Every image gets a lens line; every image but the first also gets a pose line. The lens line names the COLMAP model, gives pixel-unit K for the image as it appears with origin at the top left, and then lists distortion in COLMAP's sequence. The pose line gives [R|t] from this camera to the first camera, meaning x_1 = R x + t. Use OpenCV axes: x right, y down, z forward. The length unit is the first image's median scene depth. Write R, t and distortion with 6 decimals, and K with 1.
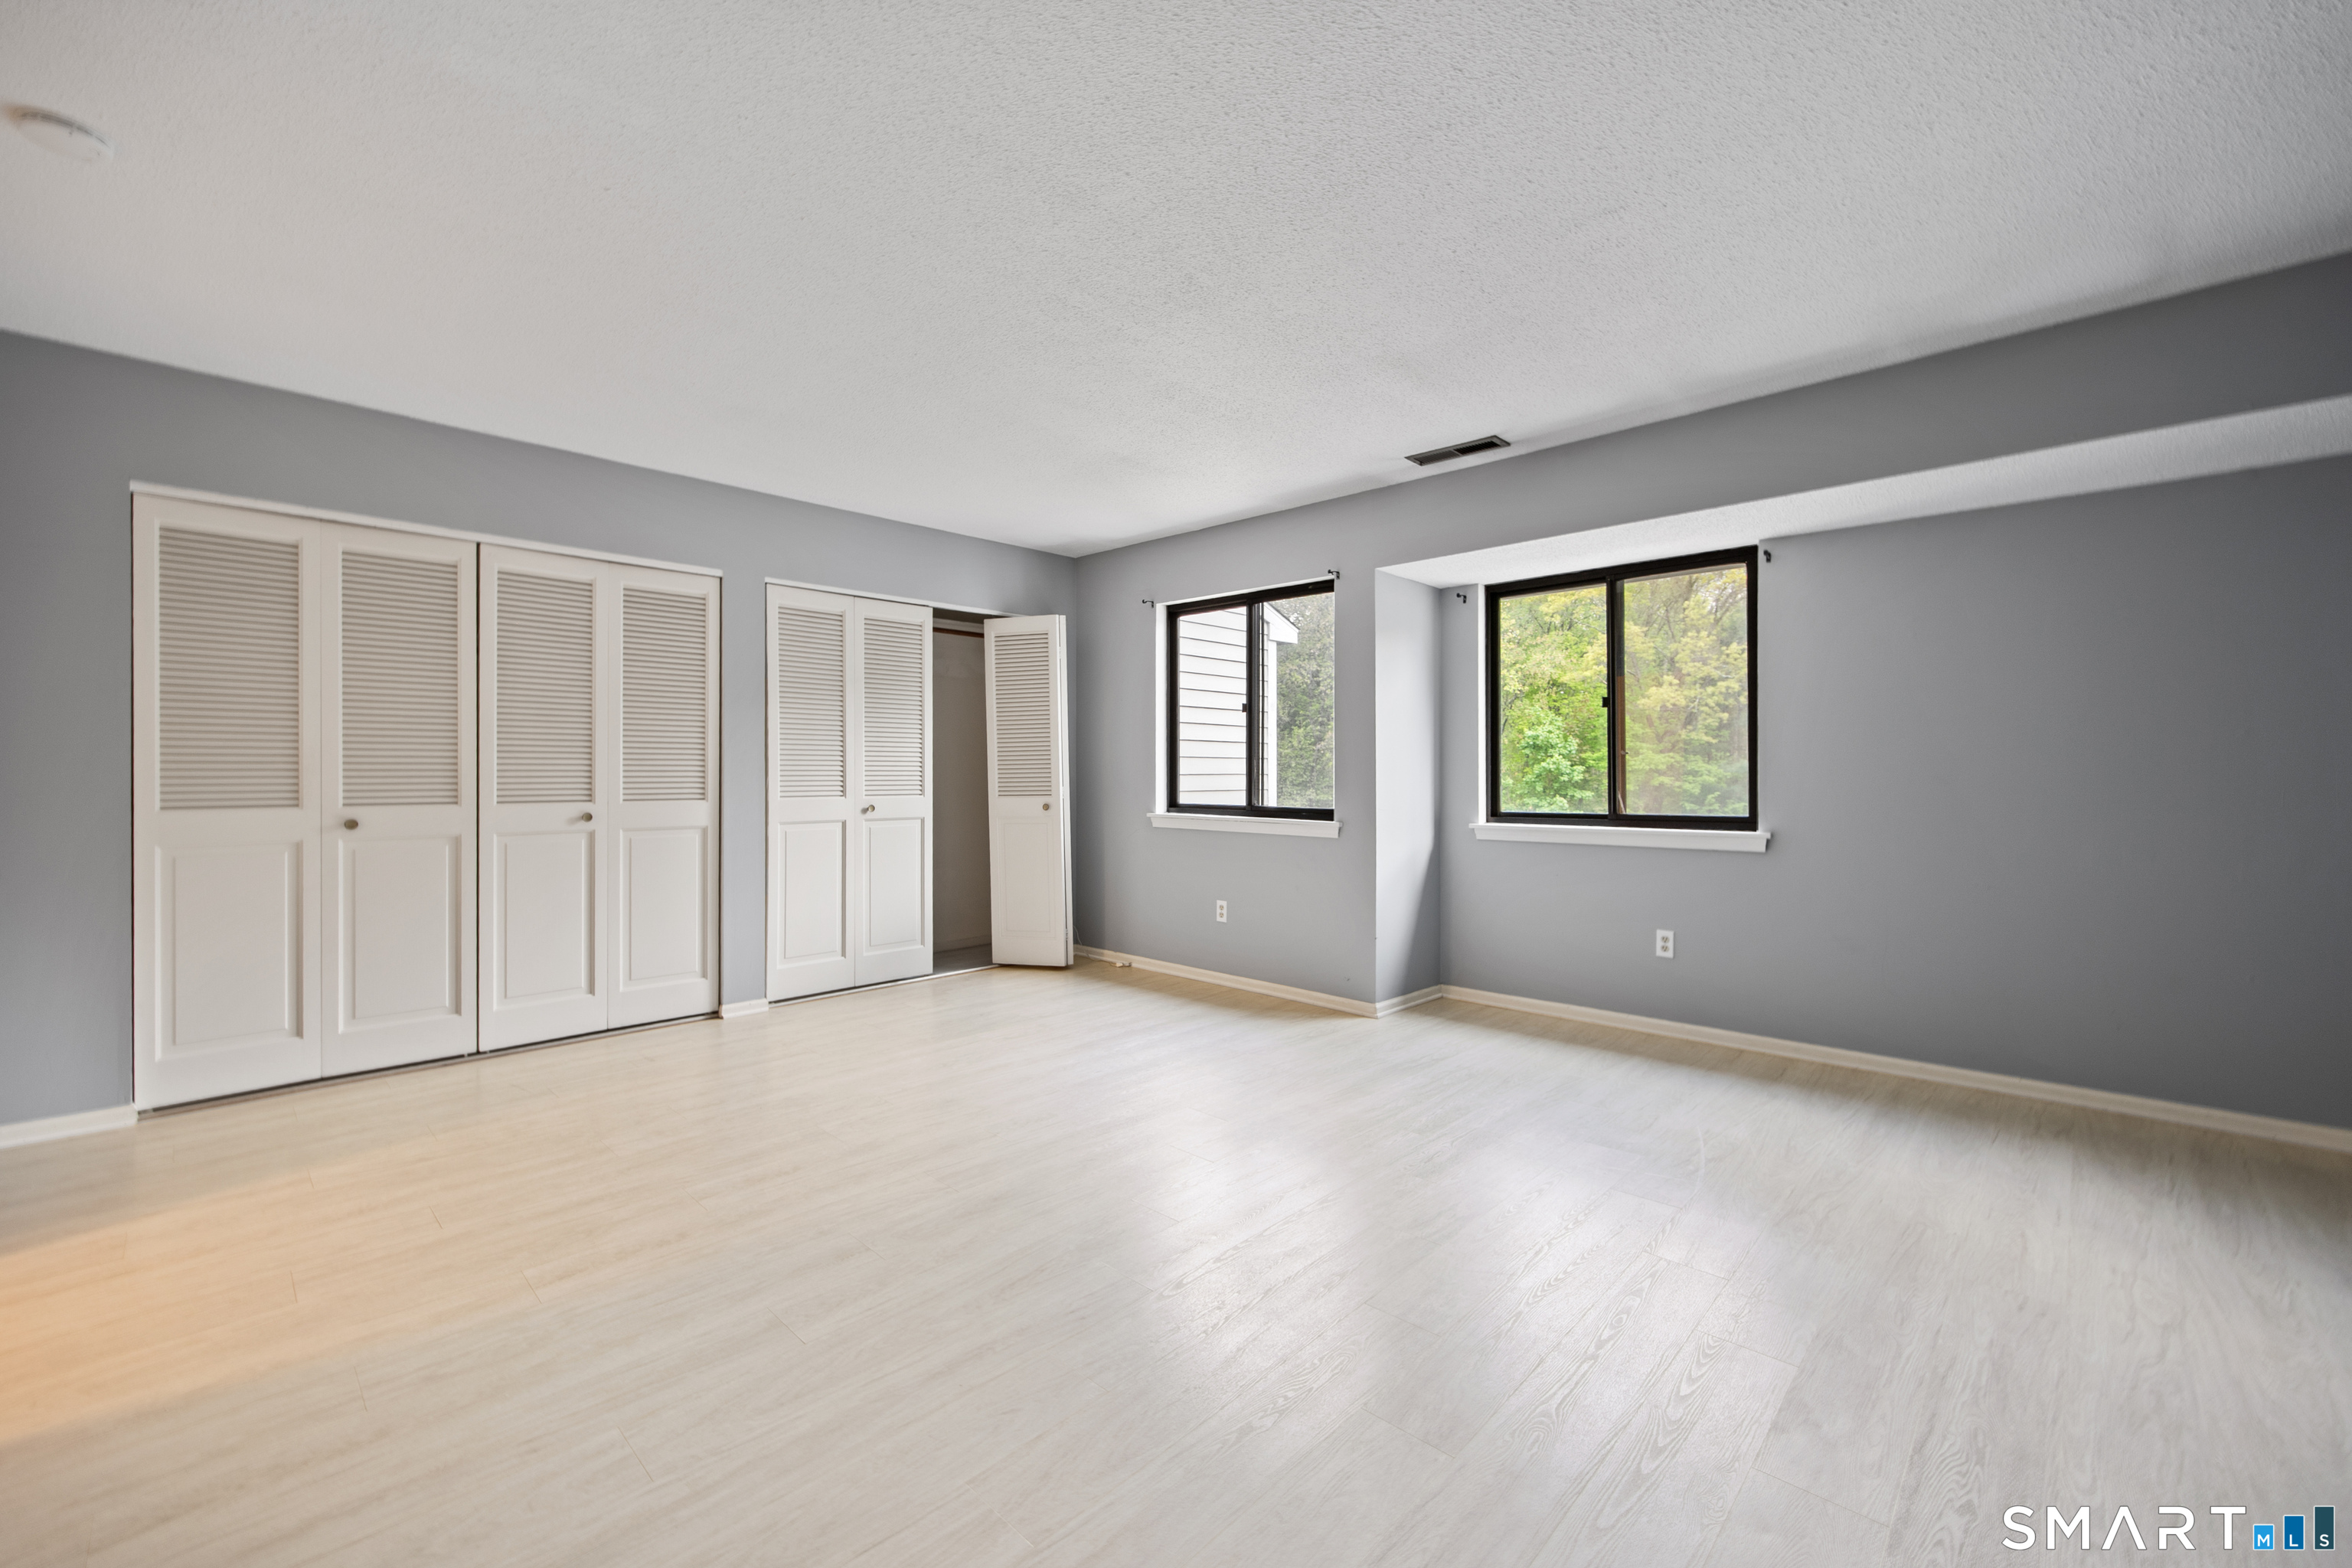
lens RADIAL K [[927.7, 0, 1178.7], [0, 927.7, 790.9], [0, 0, 1]] dist [0.002534, -0.000334]
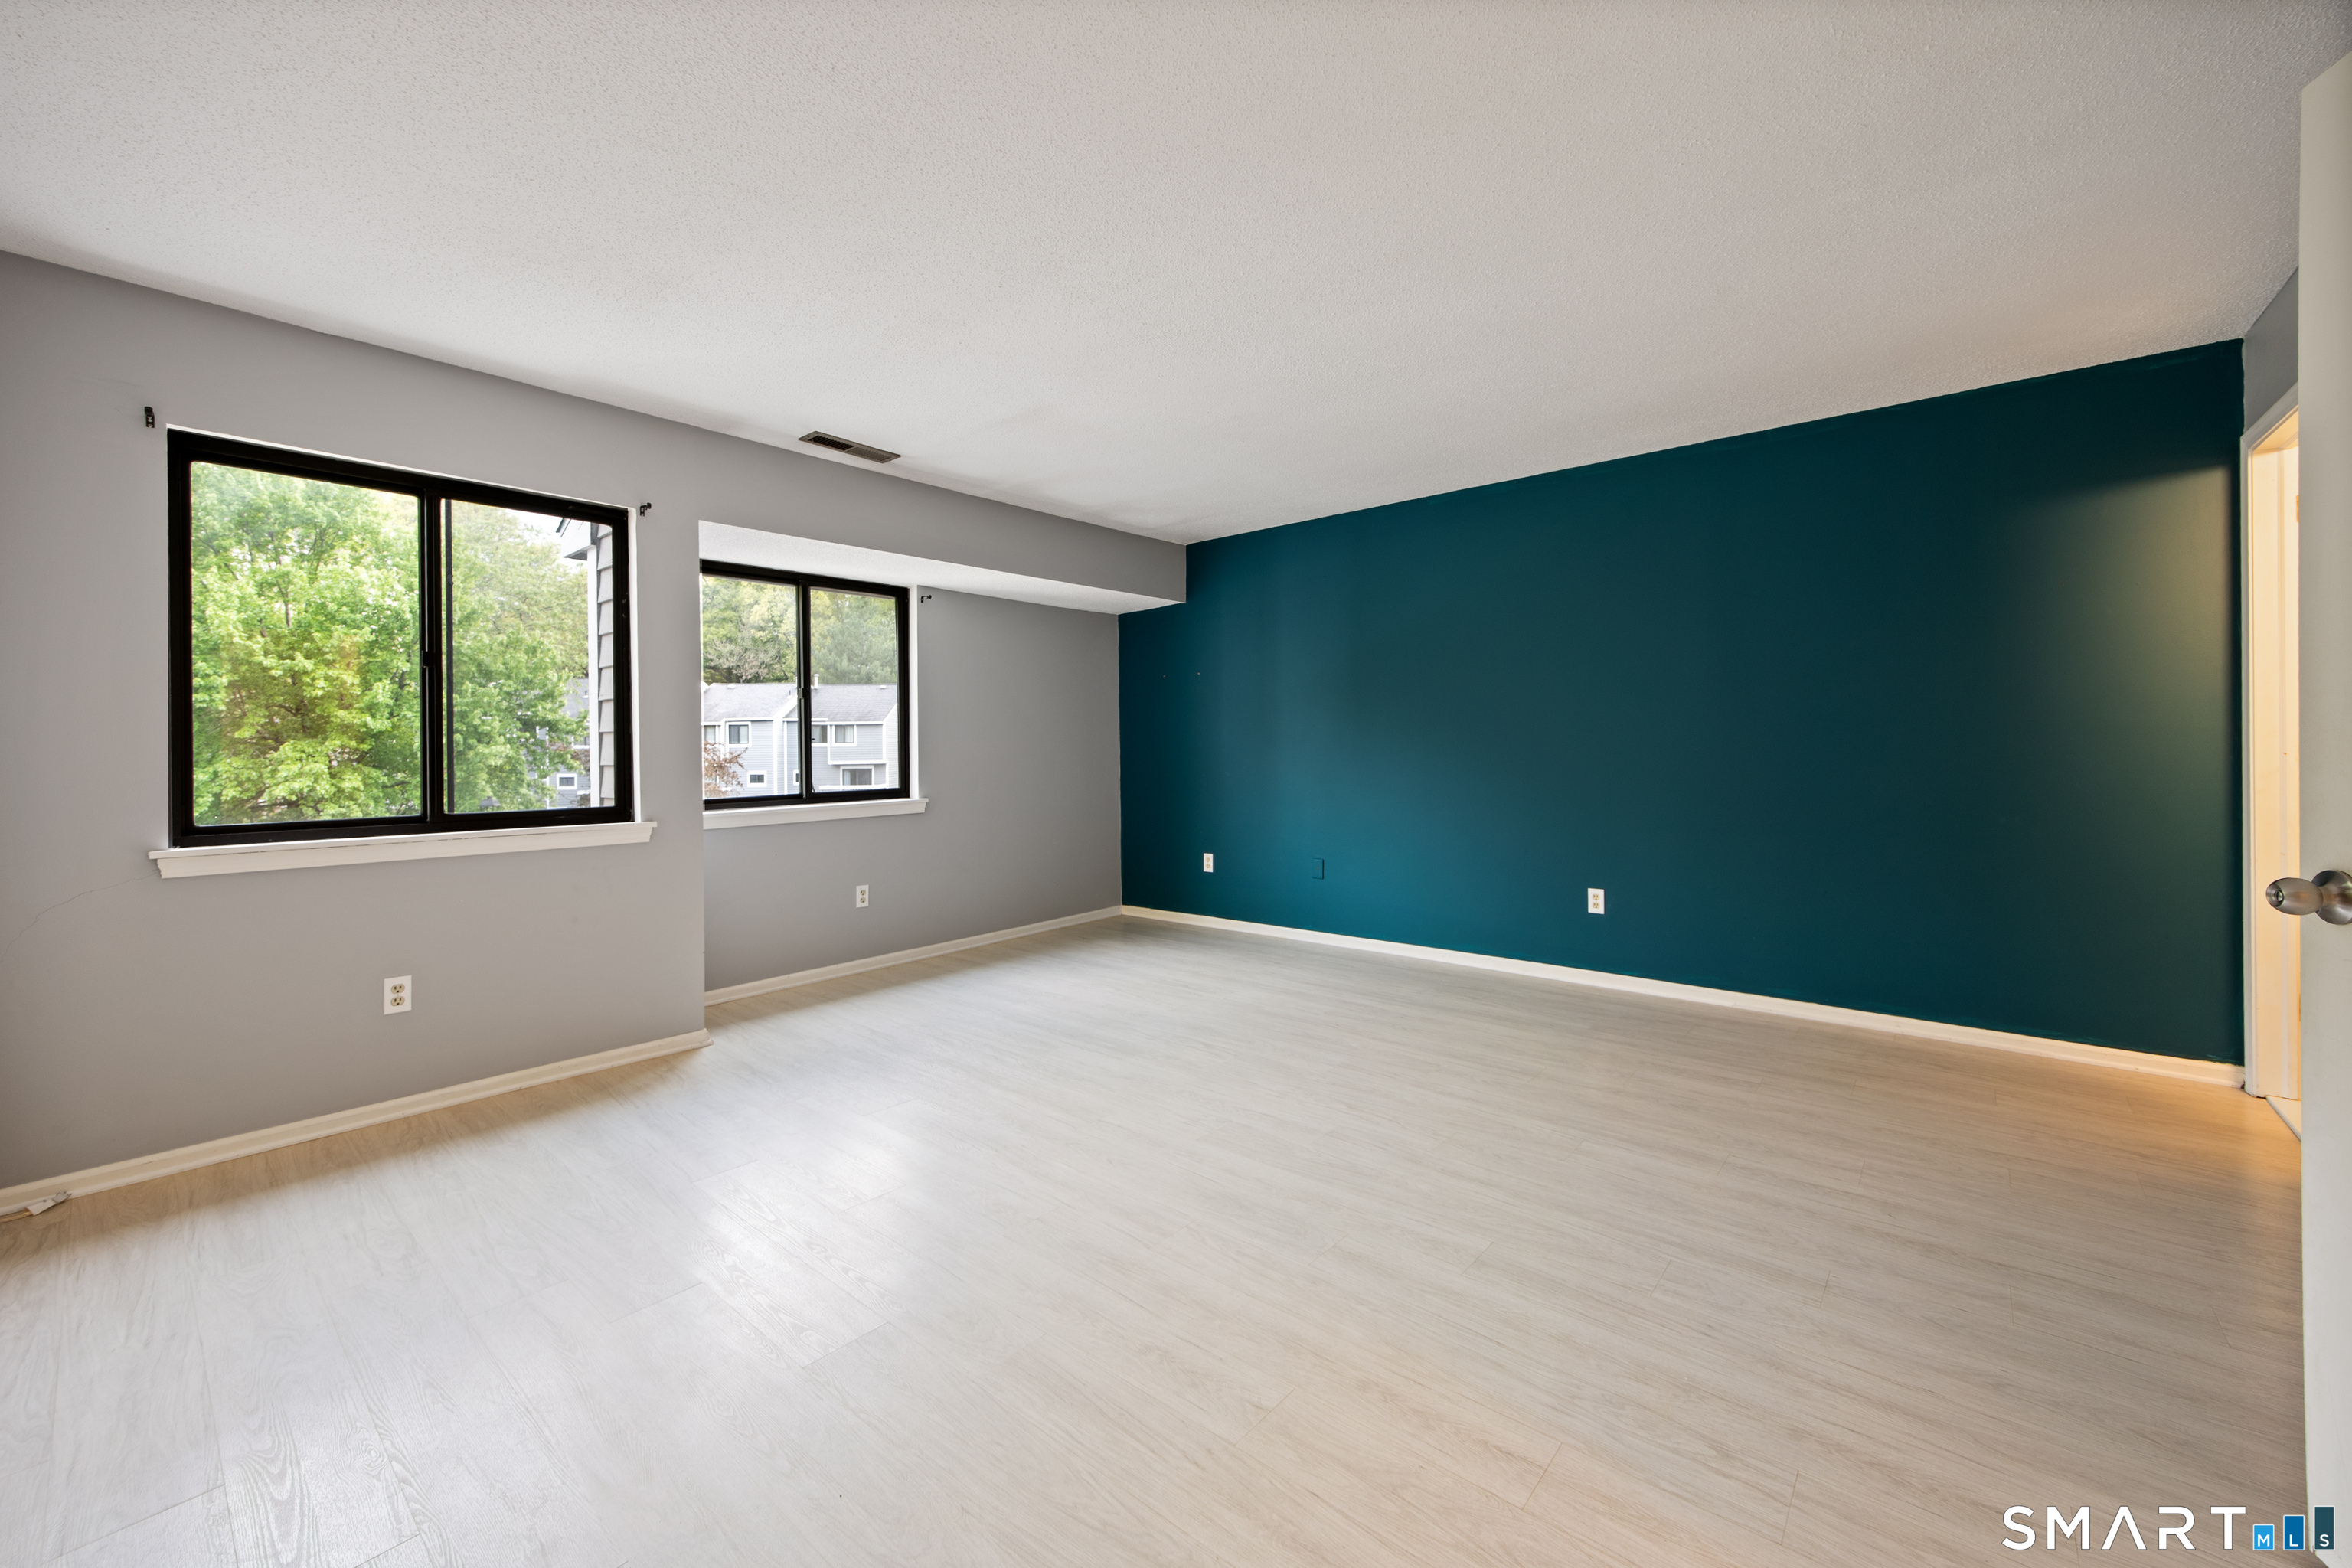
lens RADIAL K [[927.7, 0, 1185.8], [0, 927.7, 743.8], [0, 0, 1]] dist [0.002534, -0.000334]
pose [[-0.053792, 0.013102, 0.998466, -1.167534], [0.041342, 0.999086, -0.010883, -0.013002], [-0.997696, 0.040693, -0.054285, 1.081311]]
